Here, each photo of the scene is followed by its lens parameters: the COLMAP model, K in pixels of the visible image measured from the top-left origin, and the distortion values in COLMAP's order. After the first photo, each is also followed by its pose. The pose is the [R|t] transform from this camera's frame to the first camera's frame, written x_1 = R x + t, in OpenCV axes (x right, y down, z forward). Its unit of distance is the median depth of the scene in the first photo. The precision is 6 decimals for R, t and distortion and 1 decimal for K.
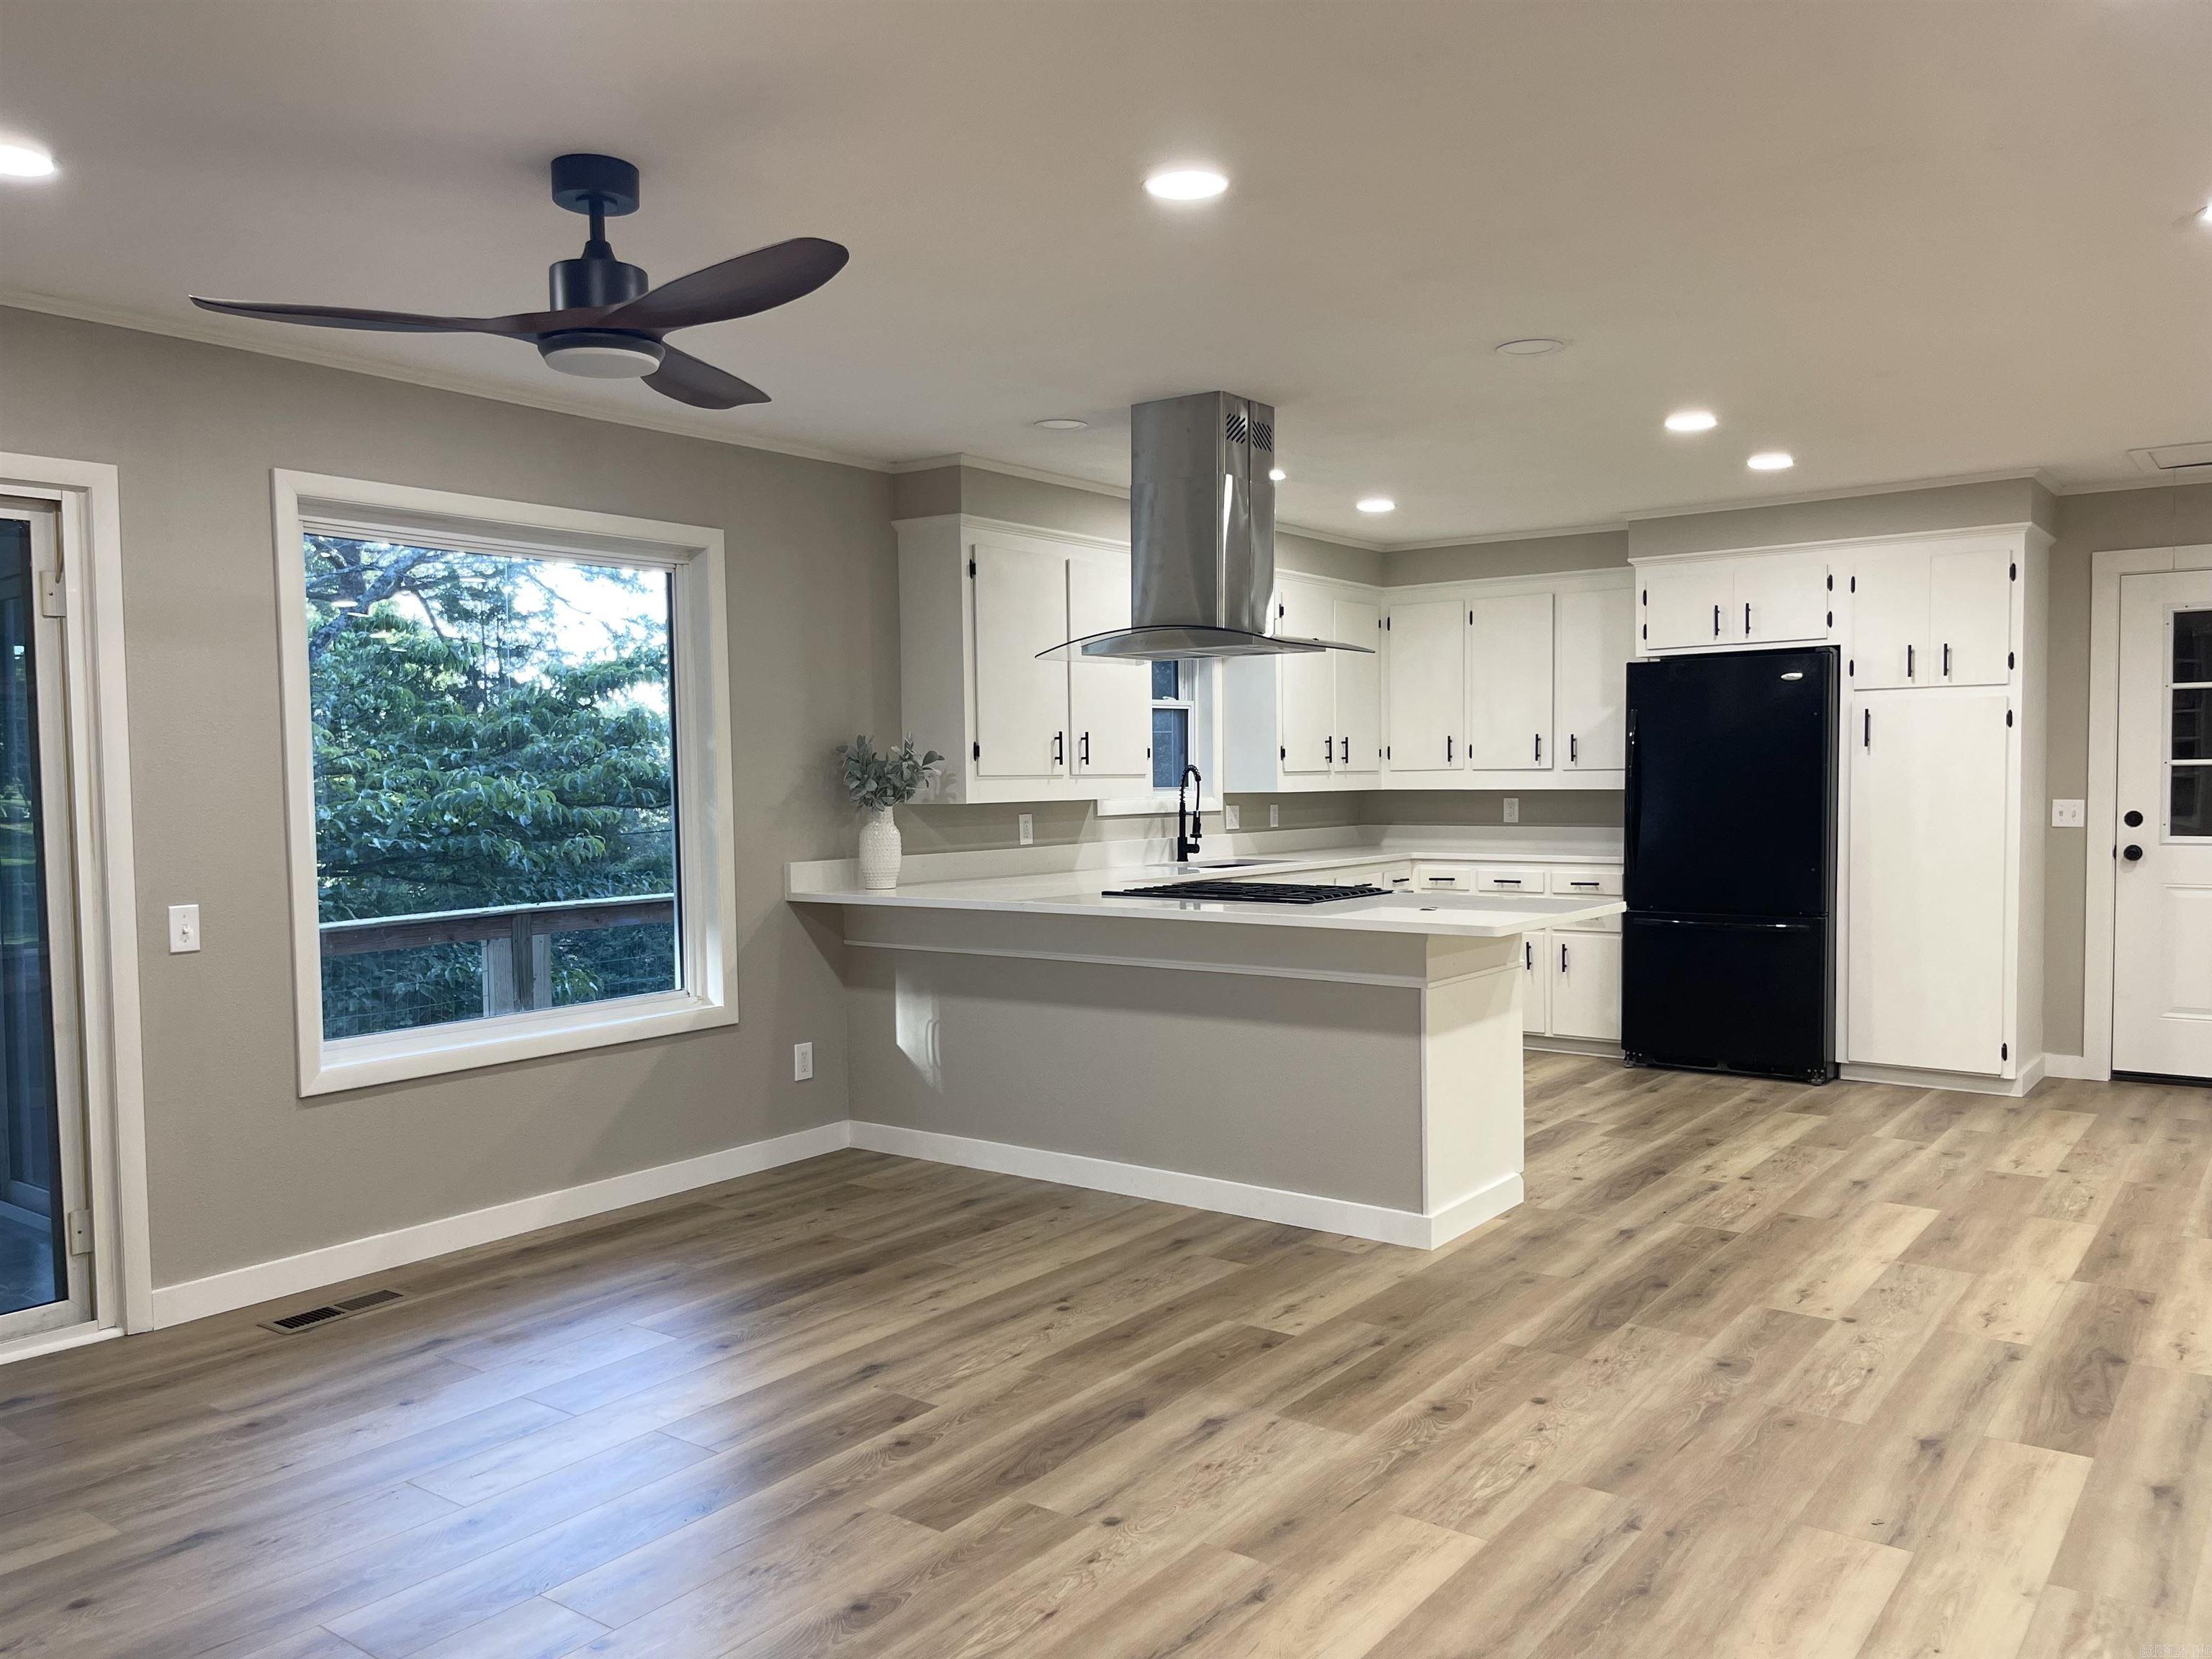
lens RADIAL K [[1672.7, 0, 1093.8], [0, 1672.7, 850.1], [0, 0, 1]] dist [0.054255, -0.068091]
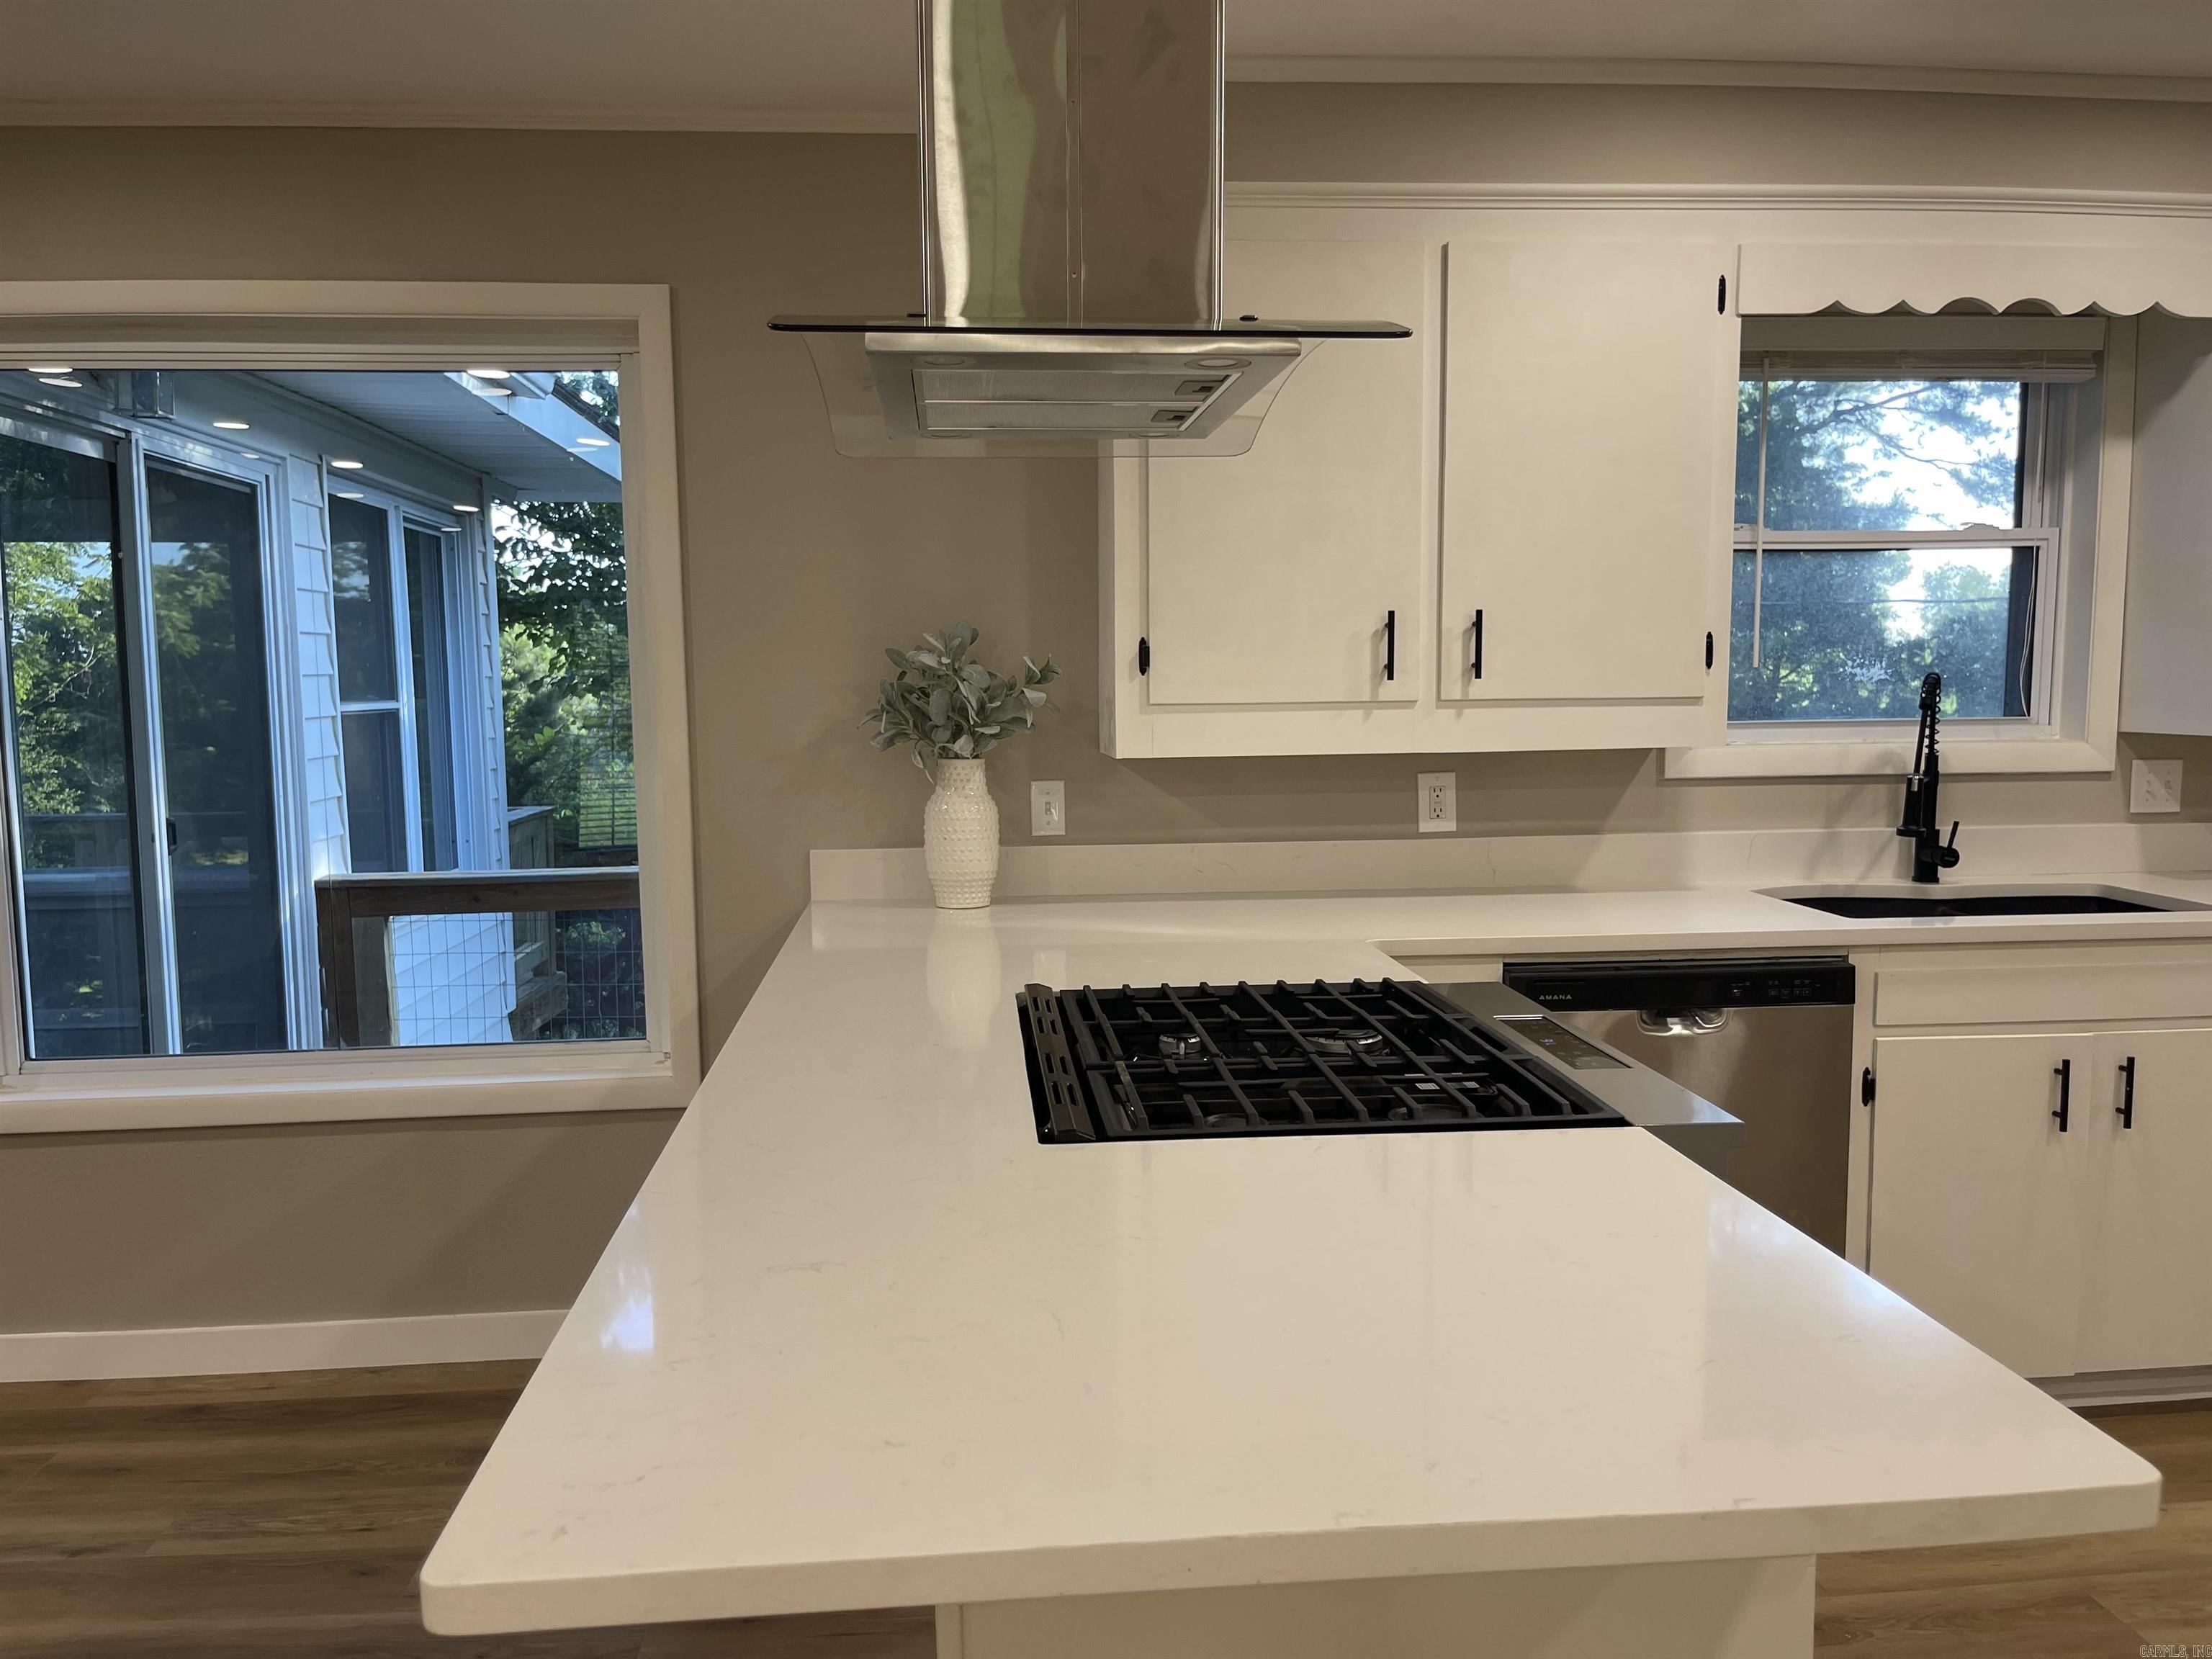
lens RADIAL K [[1672.7, 0, 1090.1], [0, 1672.7, 849.1], [0, 0, 1]] dist [0.054255, -0.068091]
pose [[0.667719, 0.084221, -0.739634, 0.302885], [-0.030727, 0.995851, 0.085656, -0.043781], [0.743779, -0.034468, 0.667536, 0.643545]]
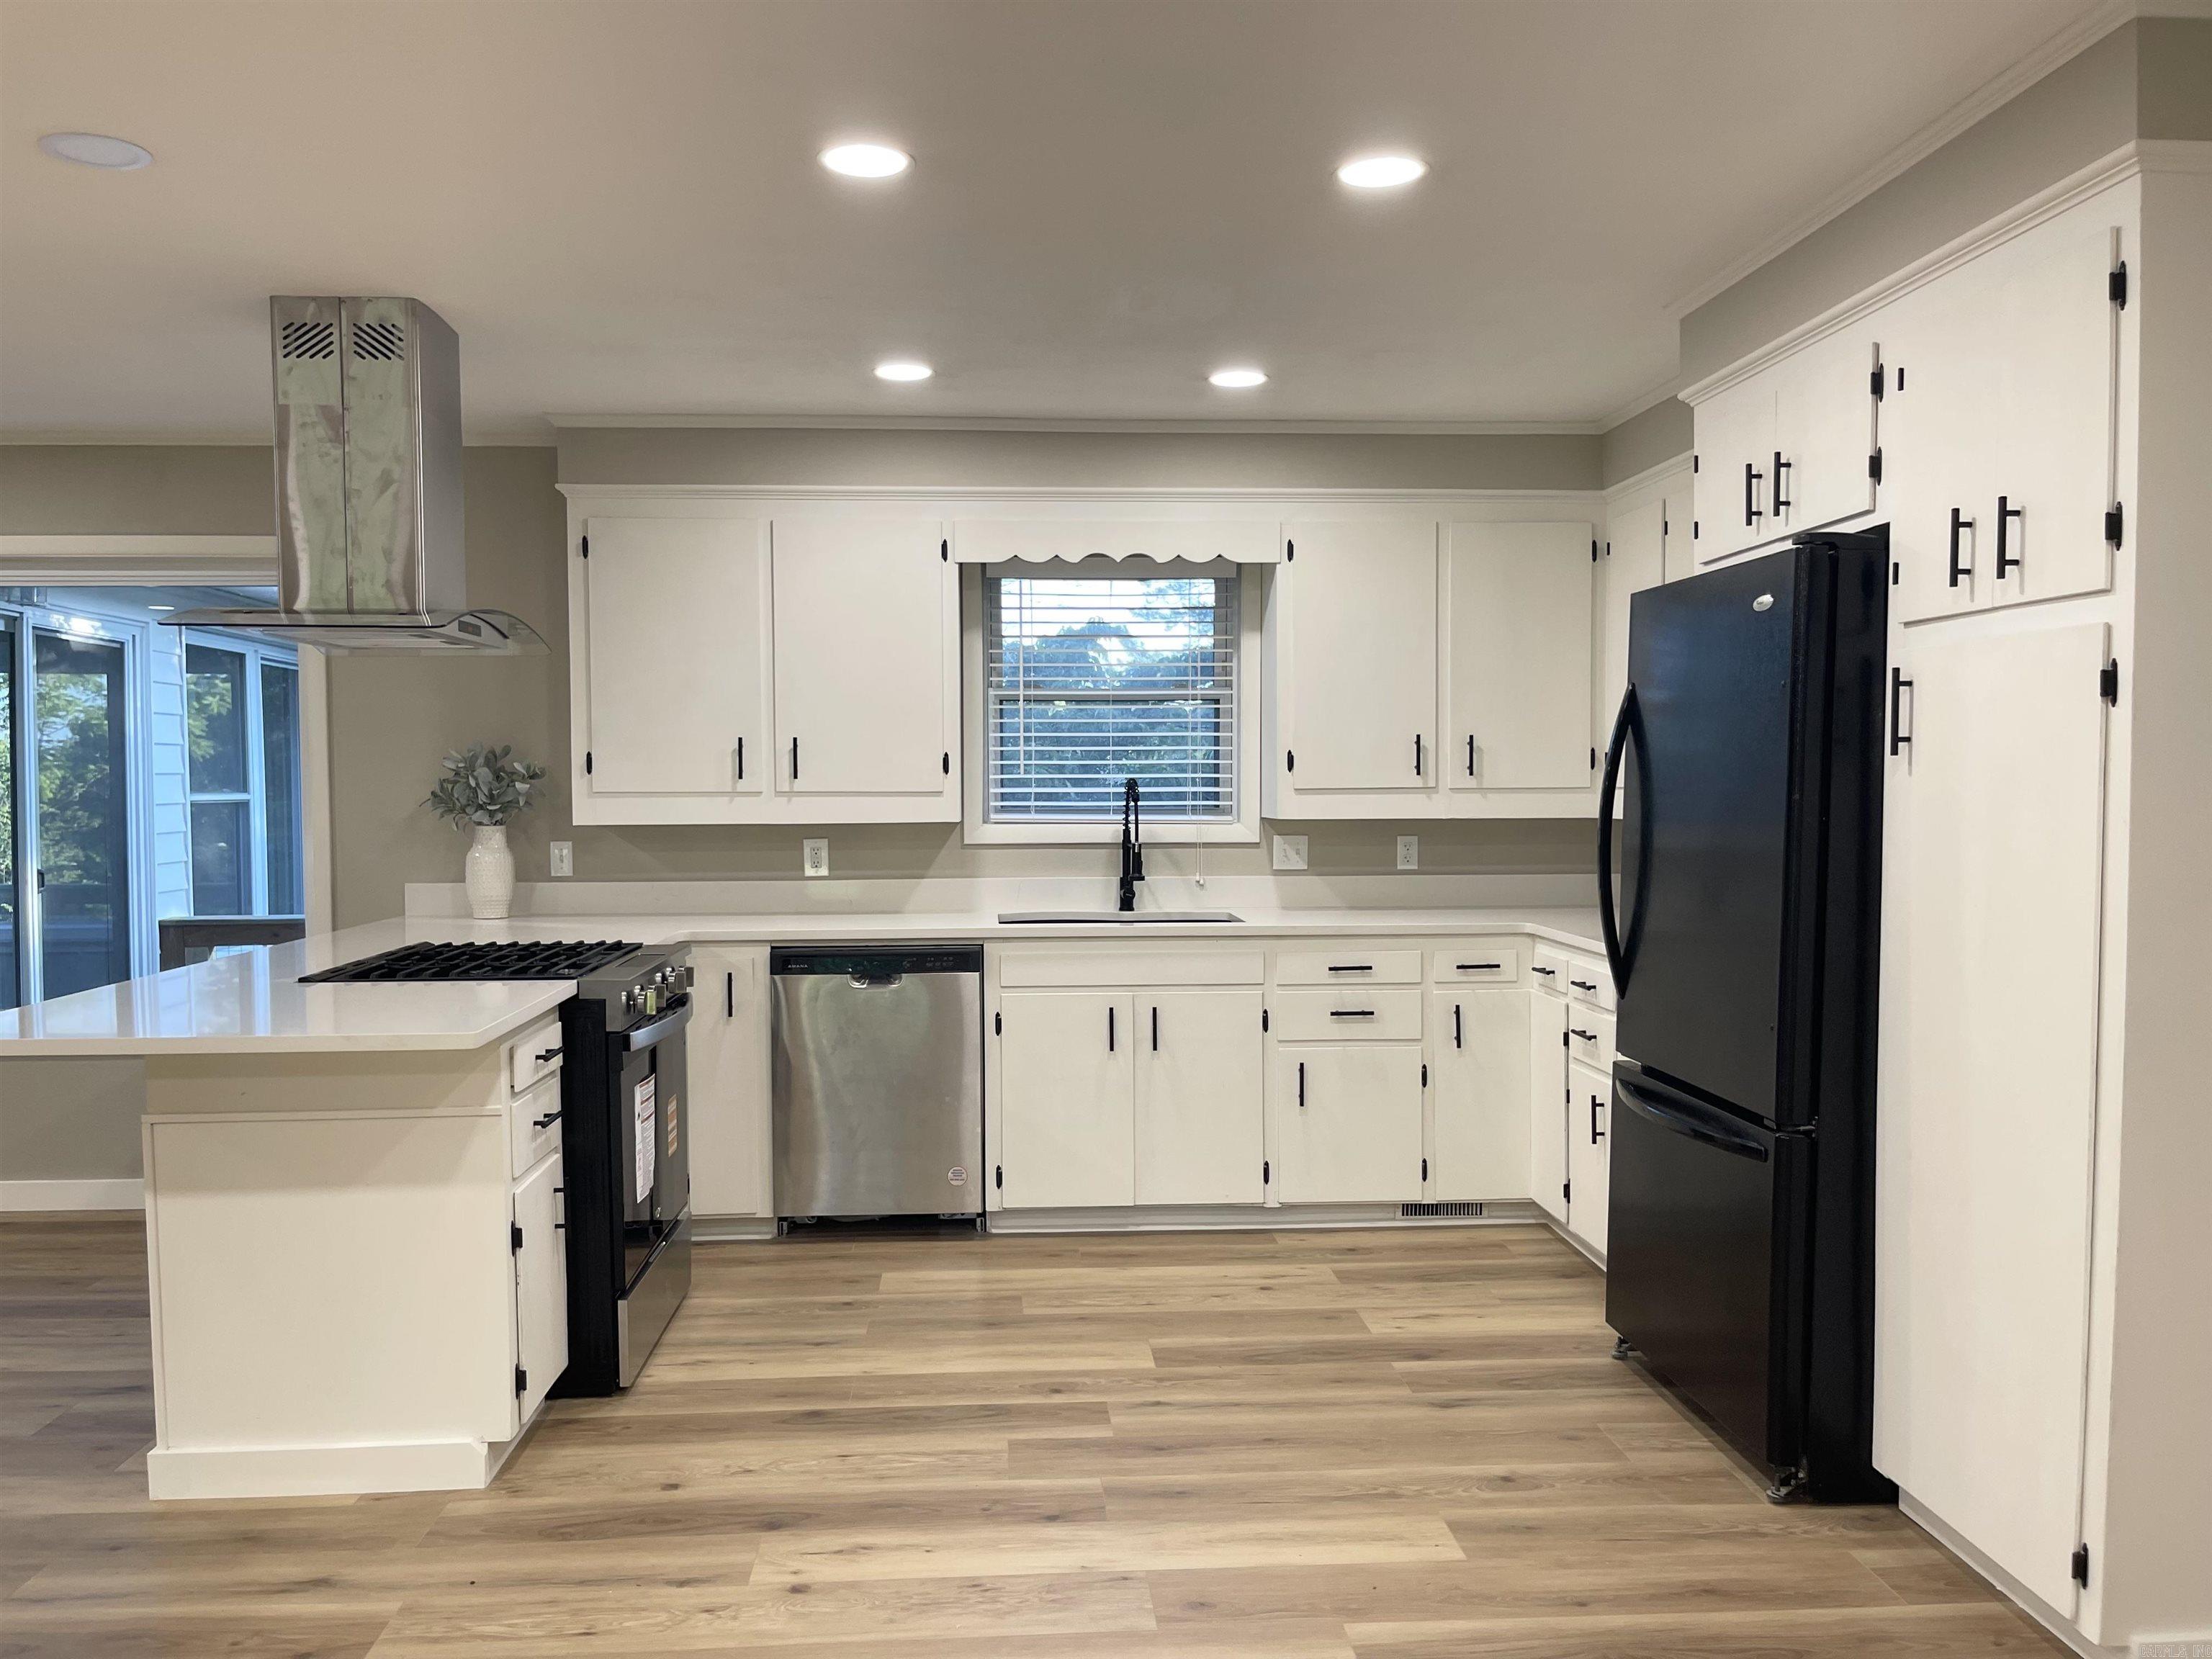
lens RADIAL K [[1672.7, 0, 1084.0], [0, 1672.7, 844.3], [0, 0, 1]] dist [0.054255, -0.068091]
pose [[0.649326, 0.039643, -0.759477, 0.736719], [-0.038319, 0.999077, 0.019388, -0.044262], [0.759544, 0.016514, 0.650246, 0.639504]]
